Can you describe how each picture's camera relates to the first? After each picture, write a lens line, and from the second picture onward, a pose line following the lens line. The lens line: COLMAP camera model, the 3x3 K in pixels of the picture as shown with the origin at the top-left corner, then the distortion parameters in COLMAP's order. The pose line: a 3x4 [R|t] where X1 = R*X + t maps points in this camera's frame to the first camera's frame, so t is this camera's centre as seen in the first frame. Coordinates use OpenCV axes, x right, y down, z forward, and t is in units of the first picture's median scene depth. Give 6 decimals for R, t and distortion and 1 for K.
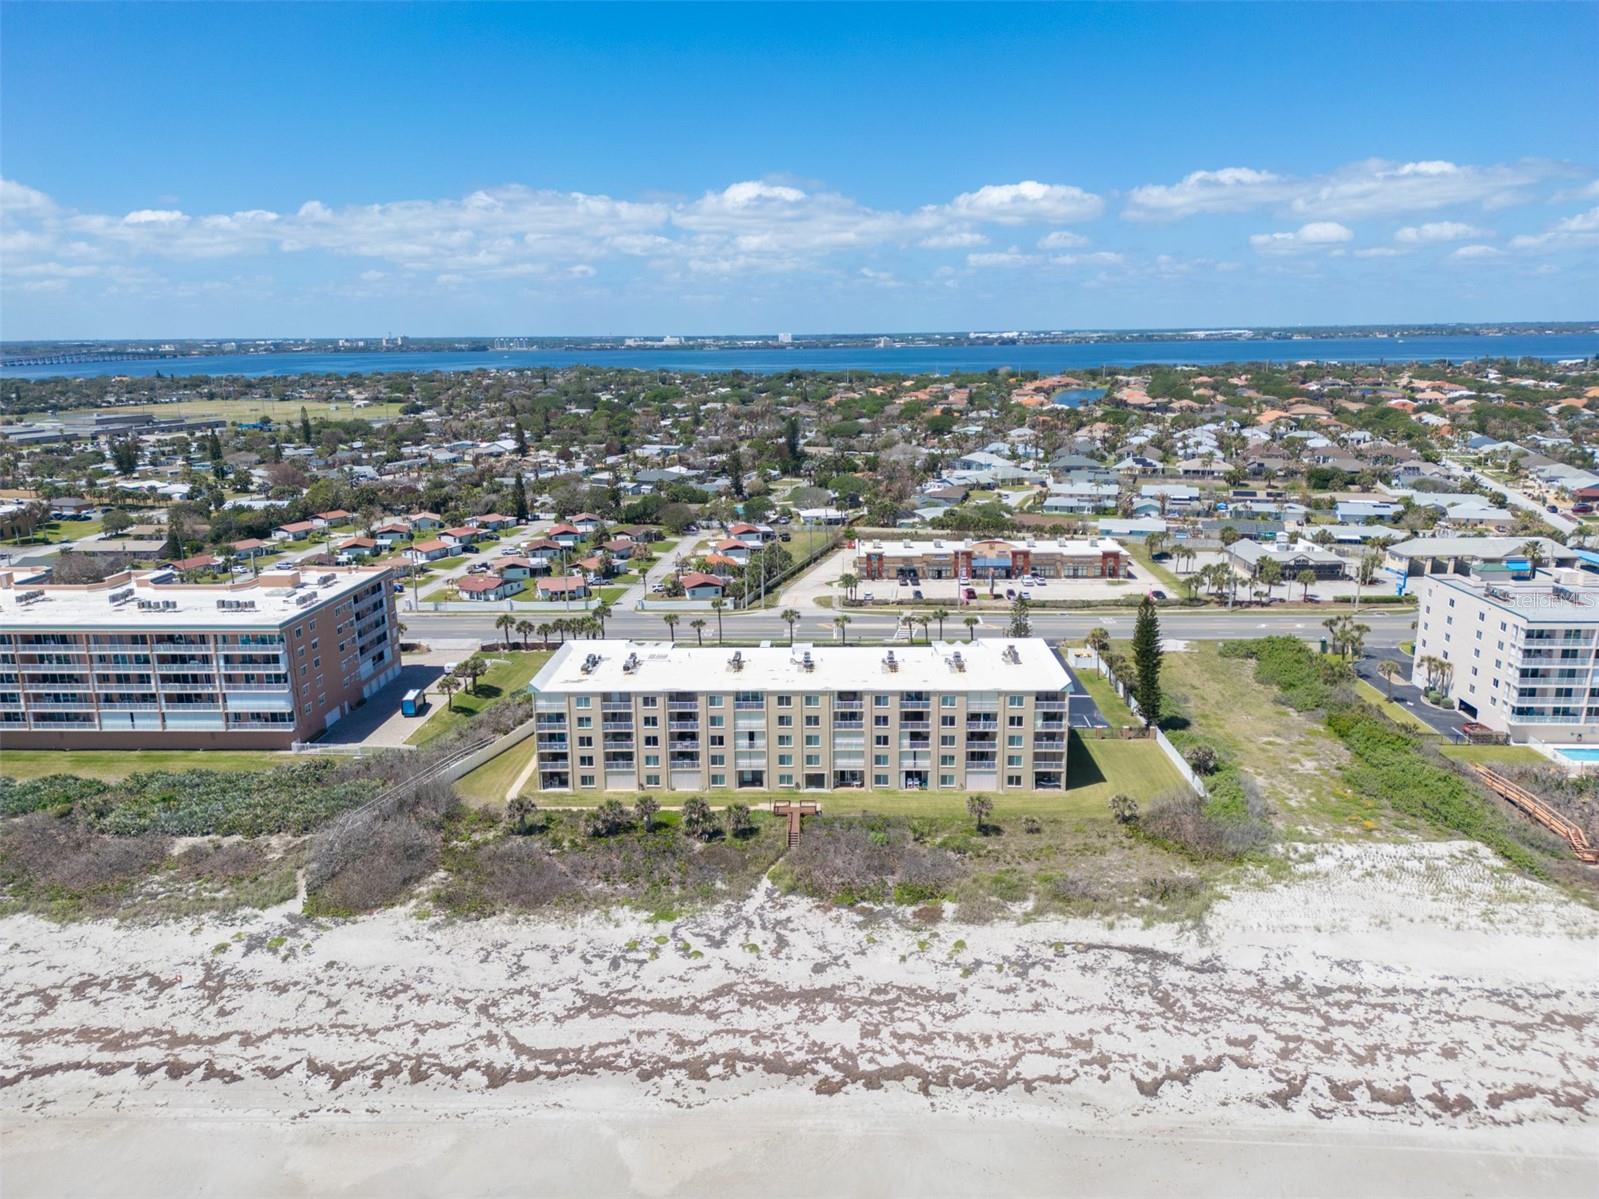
lens RADIAL K [[1119.9, 0, 795.7], [0, 1119.9, 601.2], [0, 0, 1]] dist [0.046762, -0.028274]
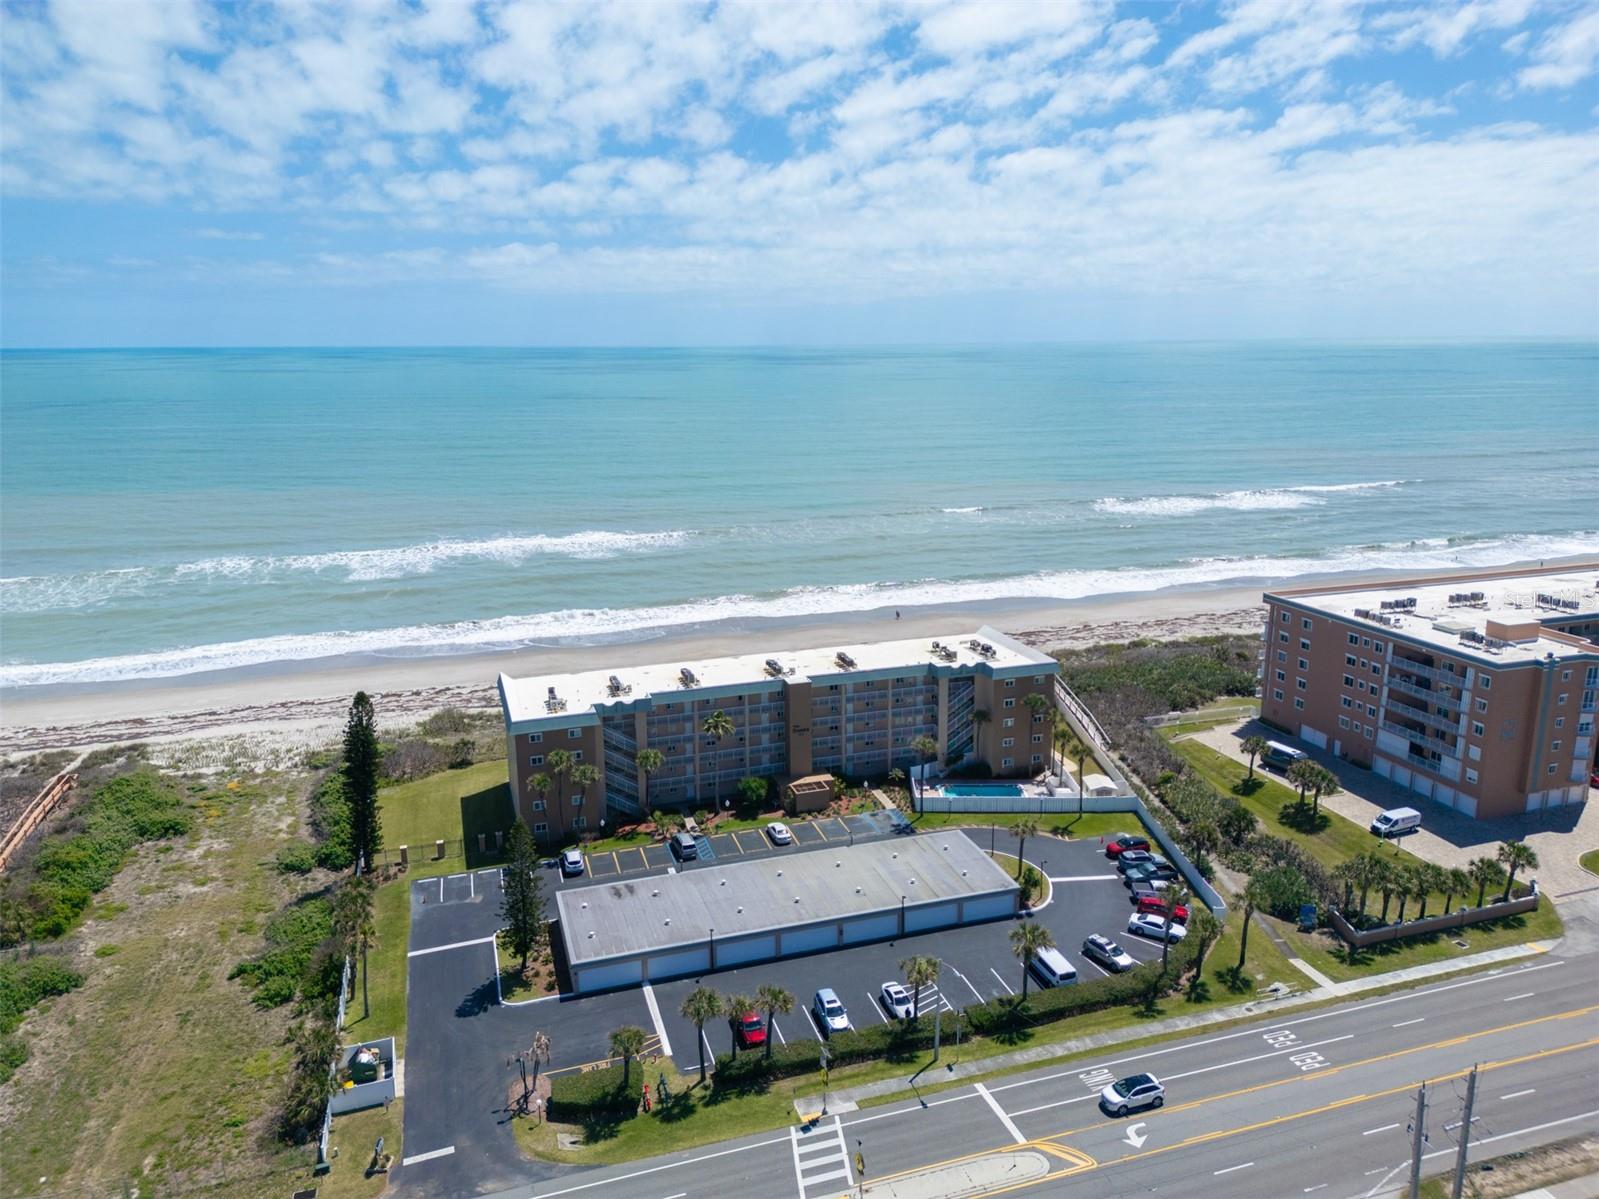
lens RADIAL K [[1119.9, 0, 810.6], [0, 1119.9, 588.7], [0, 0, 1]] dist [0.046762, -0.028274]
pose [[-0.933034, 0.099482, -0.345762, 0.158871], [-0.060773, 0.903628, 0.423985, -0.214352], [0.354619, 0.416605, -0.837070, 0.929886]]
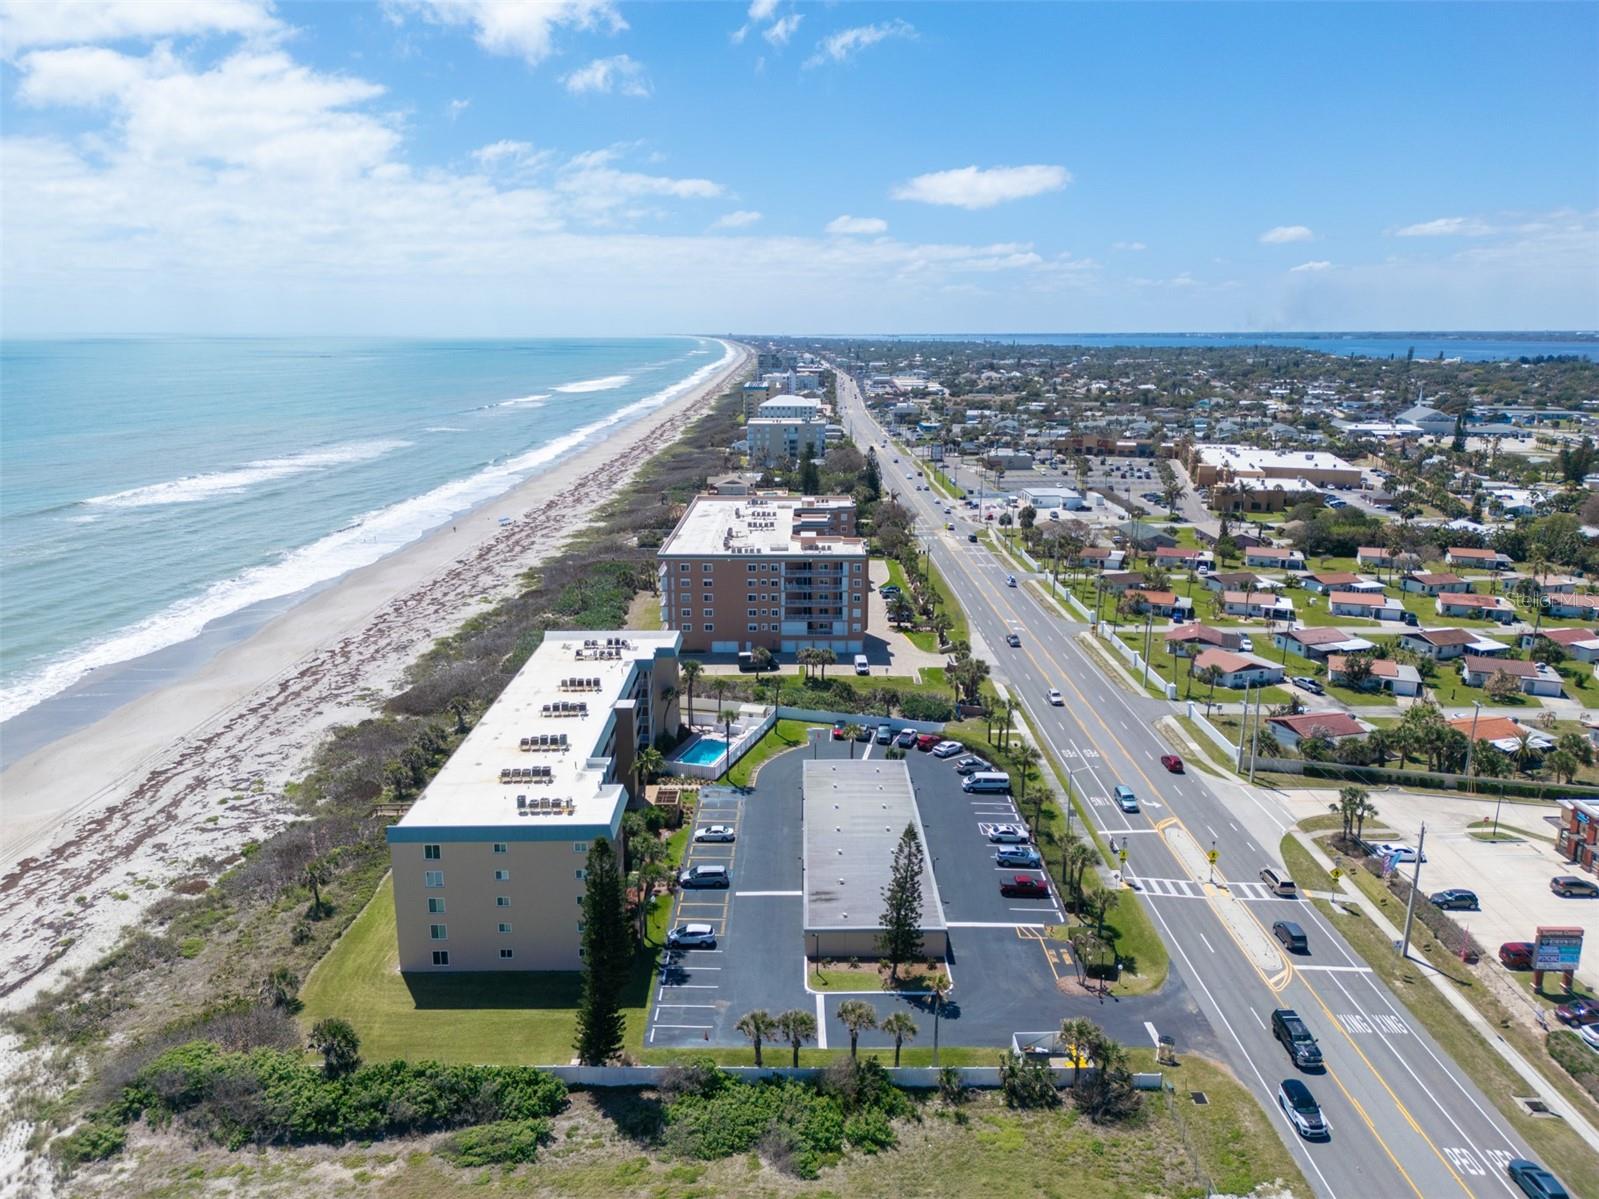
lens RADIAL K [[1119.9, 0, 787.4], [0, 1119.9, 601.1], [0, 0, 1]] dist [0.046762, -0.028274]
pose [[0.039996, 0.250659, -0.967249, 0.451520], [-0.224631, 0.945500, 0.235734, -0.146266], [0.973623, 0.207846, 0.094122, 0.561376]]
